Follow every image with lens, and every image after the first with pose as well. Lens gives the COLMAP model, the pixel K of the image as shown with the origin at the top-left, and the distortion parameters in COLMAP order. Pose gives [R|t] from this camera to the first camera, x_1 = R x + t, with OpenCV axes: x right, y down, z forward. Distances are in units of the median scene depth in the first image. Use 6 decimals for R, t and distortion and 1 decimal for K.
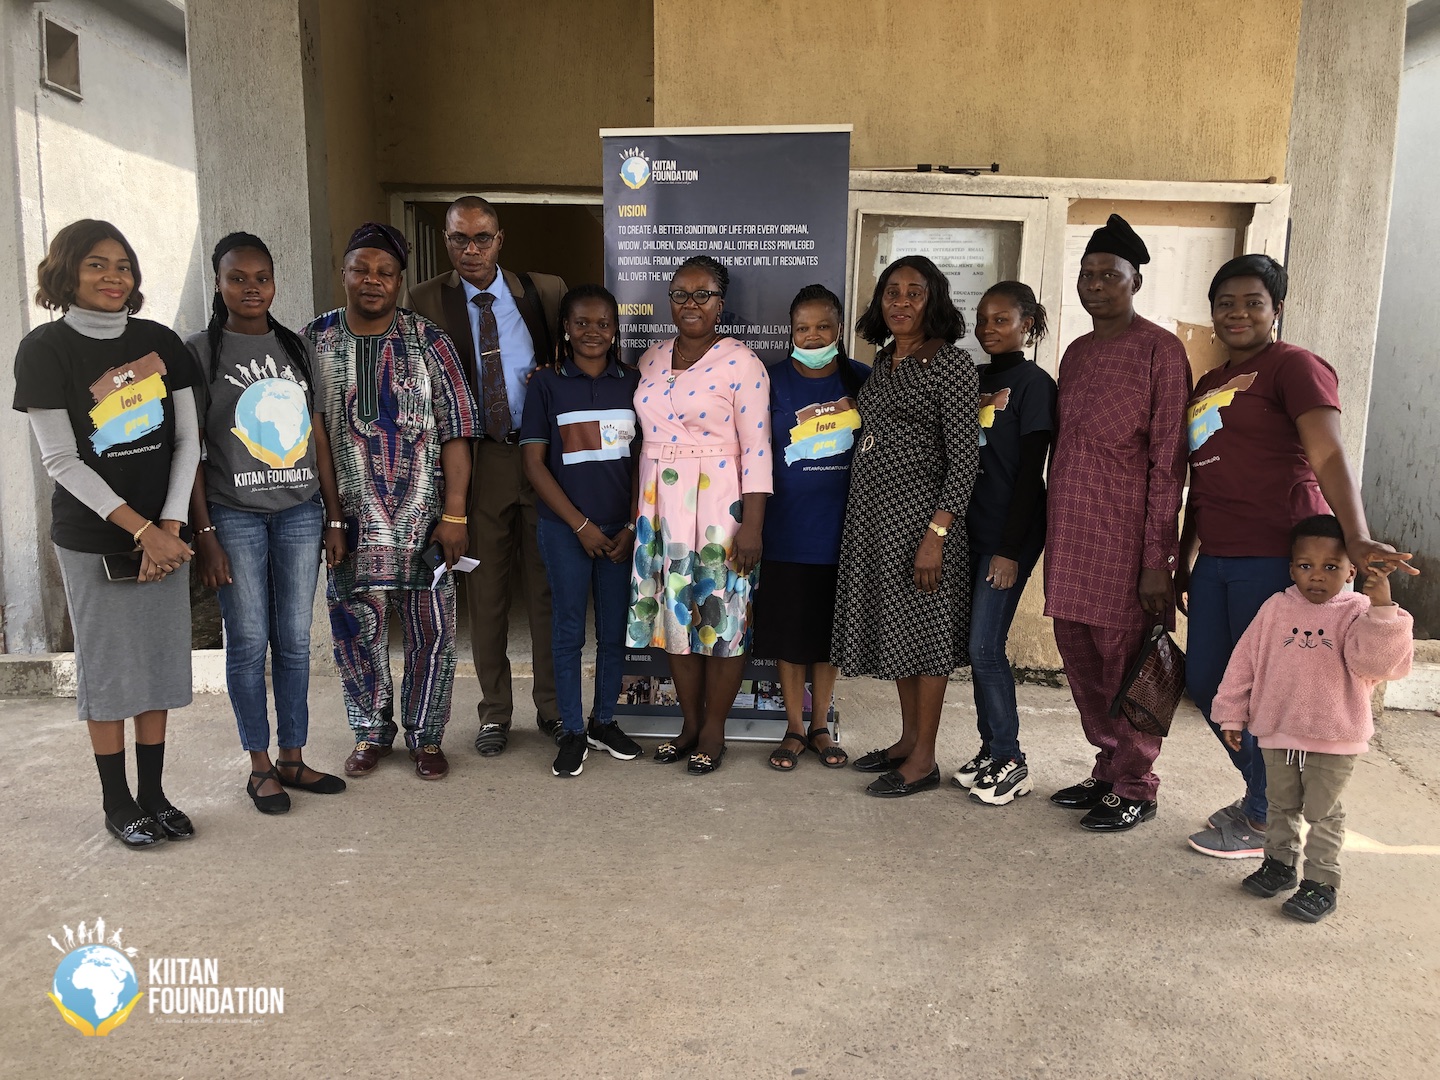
lens RADIAL K [[1187.3, 0, 719.7], [0, 1187.3, 541.9], [0, 0, 1]] dist [-0.003327, 0.033818]
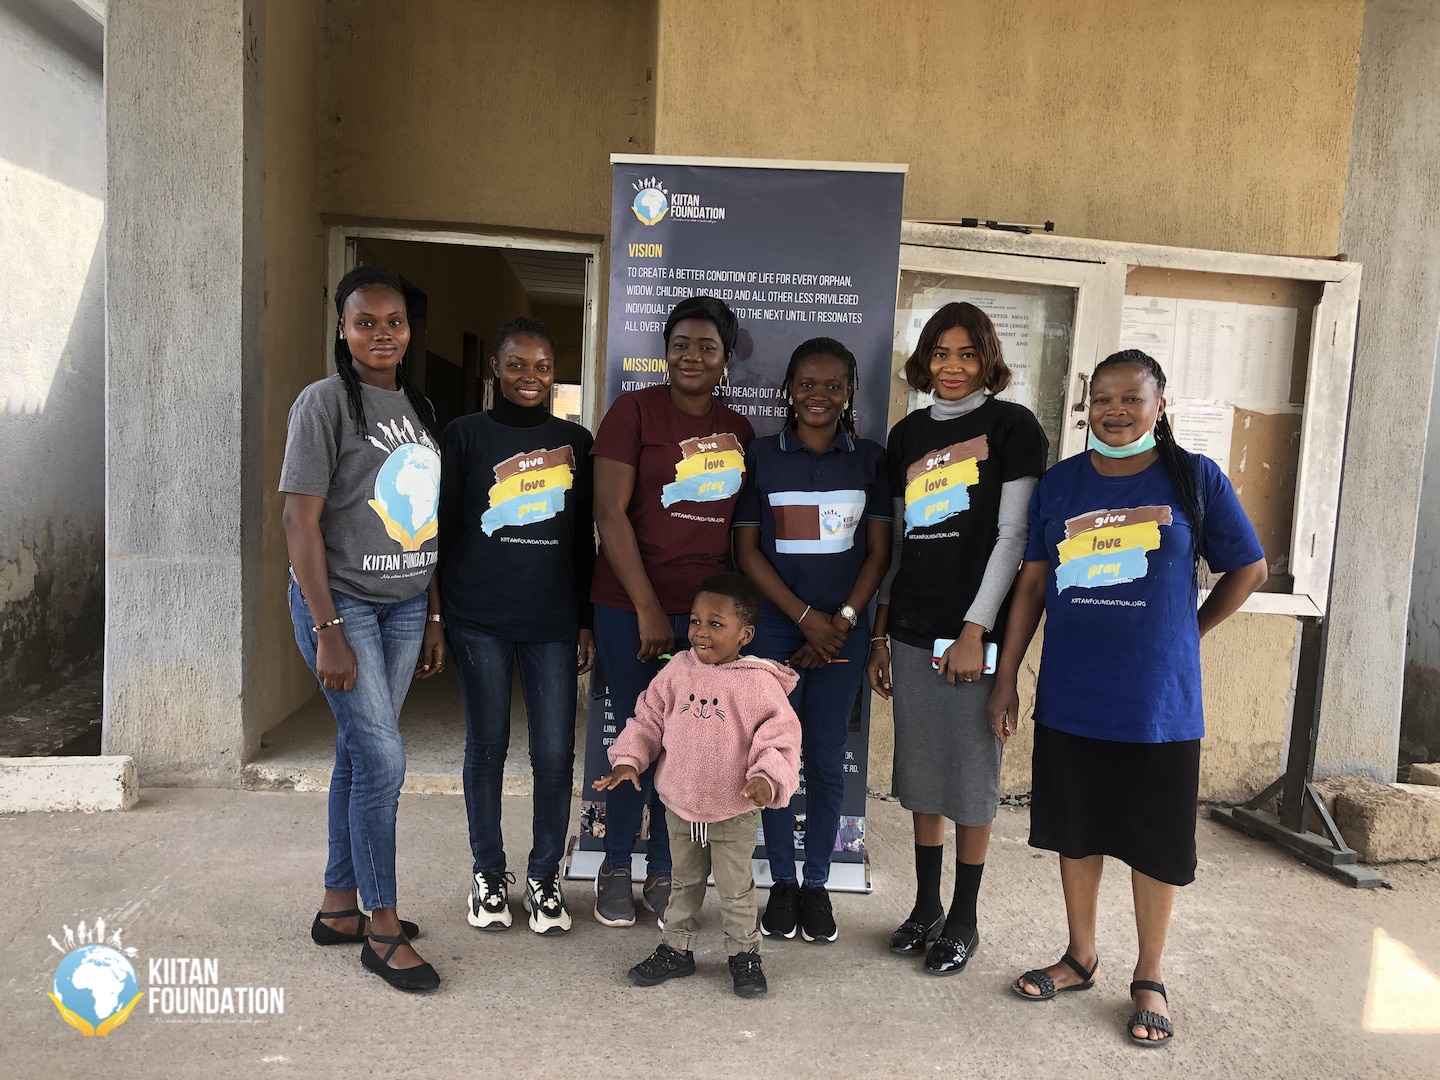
lens RADIAL K [[1187.3, 0, 716.5], [0, 1187.3, 533.0], [0, 0, 1]] dist [-0.003327, 0.033818]
pose [[0.995343, 0.032690, 0.090684, -0.081461], [-0.026376, 0.997200, -0.069973, -0.017173], [-0.092718, 0.067255, 0.993418, 0.146595]]
